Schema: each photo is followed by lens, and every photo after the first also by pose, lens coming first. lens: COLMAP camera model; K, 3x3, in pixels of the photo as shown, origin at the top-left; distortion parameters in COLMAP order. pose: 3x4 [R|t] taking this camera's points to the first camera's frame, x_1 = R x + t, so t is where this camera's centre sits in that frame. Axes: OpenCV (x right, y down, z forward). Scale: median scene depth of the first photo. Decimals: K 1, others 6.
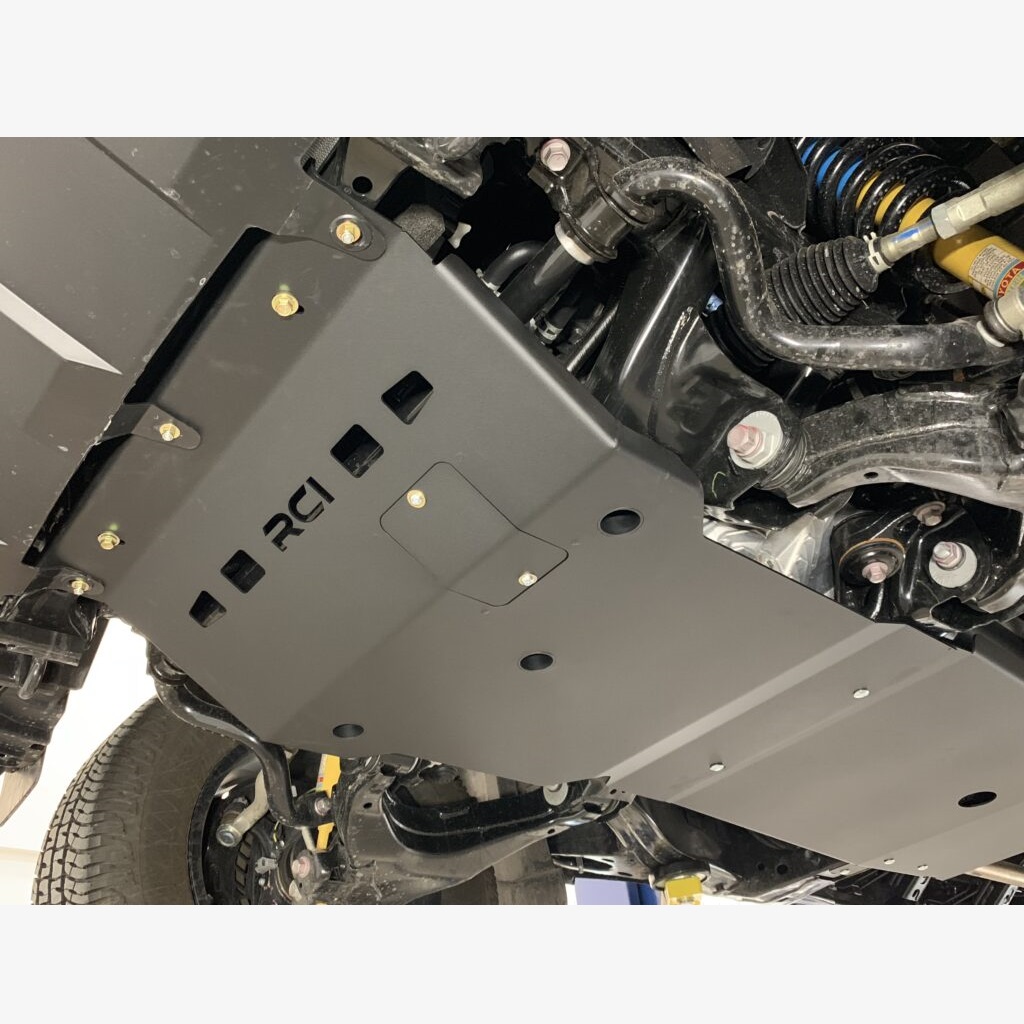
lens RADIAL K [[905.3, 0, 512.0], [0, 905.3, 512.0], [0, 0, 1]] dist [0.041936, -0.097267]
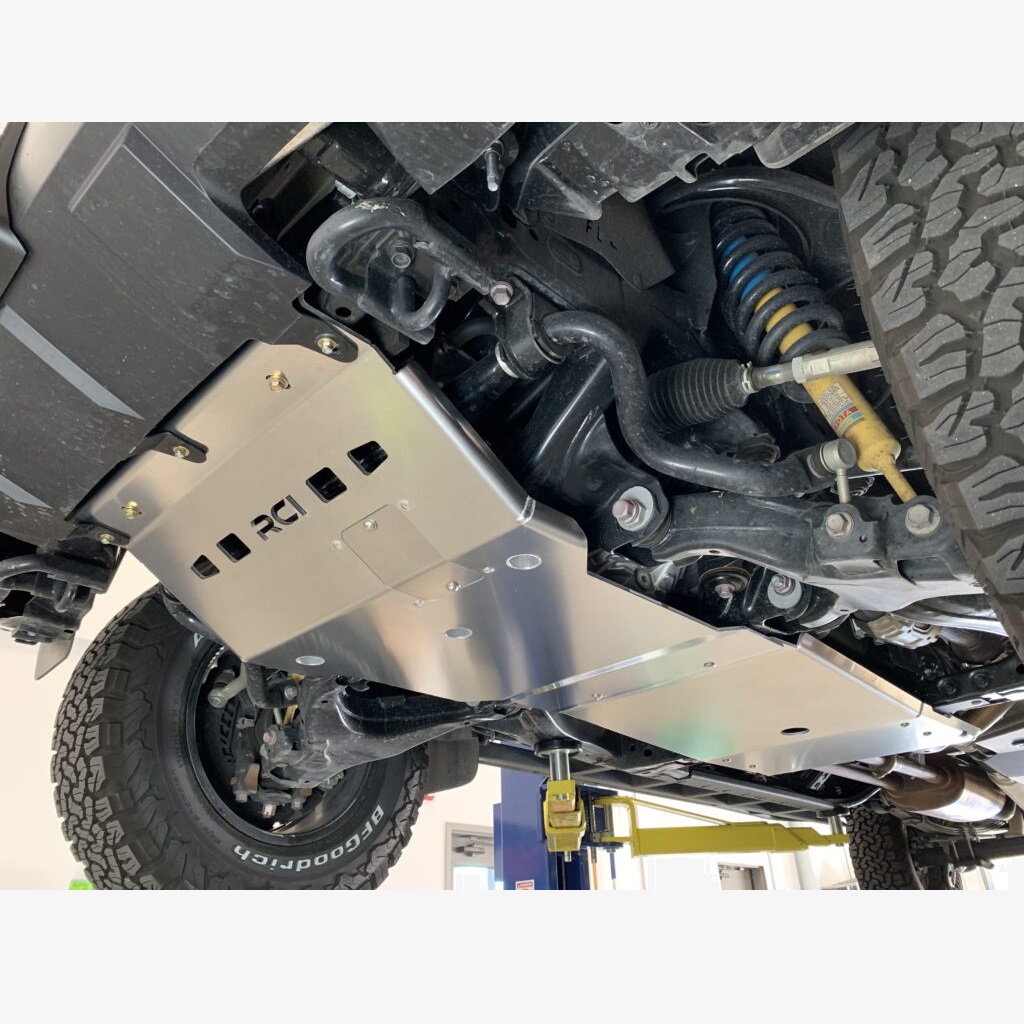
lens RADIAL K [[794.3, 0, 512.0], [0, 794.3, 512.0], [0, 0, 1]] dist [-0.006211, 0.003329]
pose [[0.992635, 0.115679, 0.035968, 0.043152], [-0.120158, 0.977931, 0.170920, -0.200488], [-0.015403, -0.173983, 0.984628, -0.093275]]
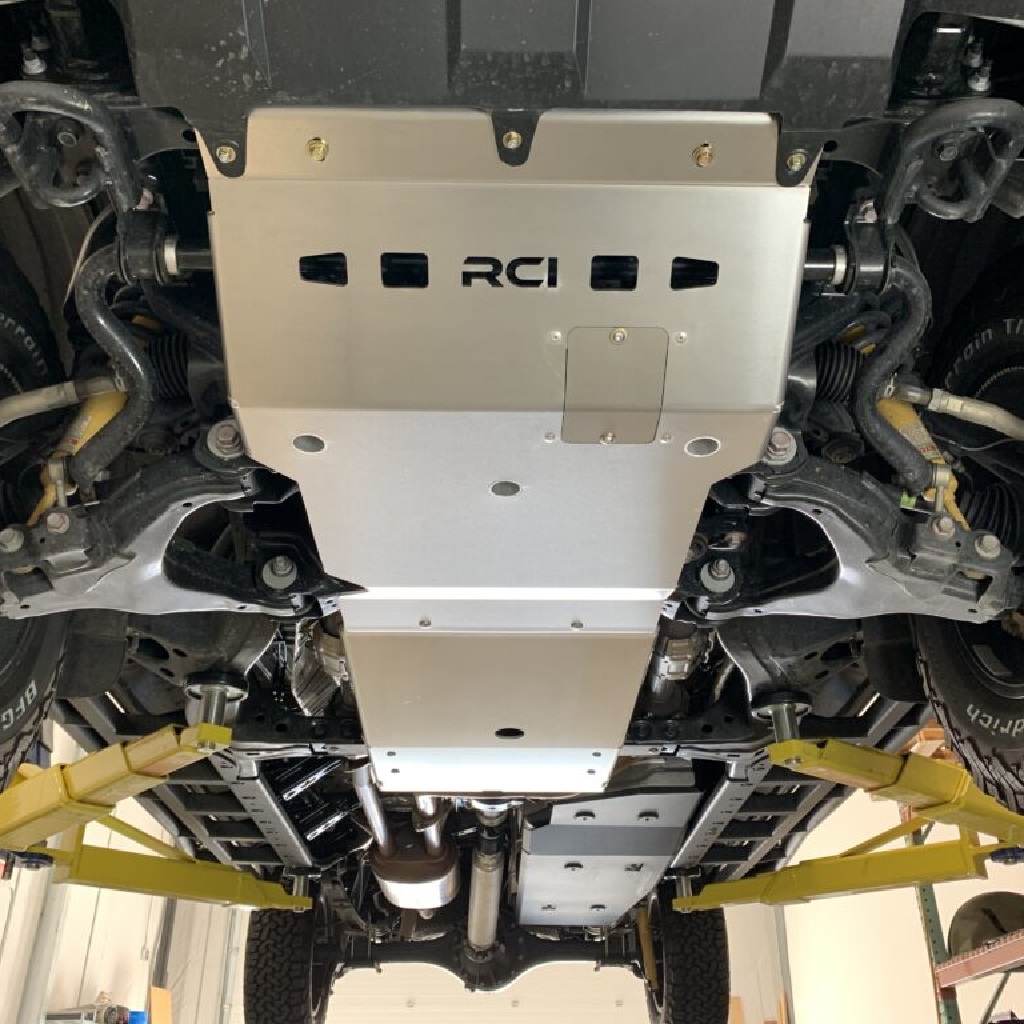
lens RADIAL K [[1065.2, 0, 512.0], [0, 1065.2, 512.0], [0, 0, 1]] dist [0.006886, 0.000385]
pose [[0.626344, 0.482572, 0.612223, -0.728649], [-0.550049, 0.830097, -0.091570, 0.294500], [-0.552394, -0.279398, 0.785365, -0.048675]]
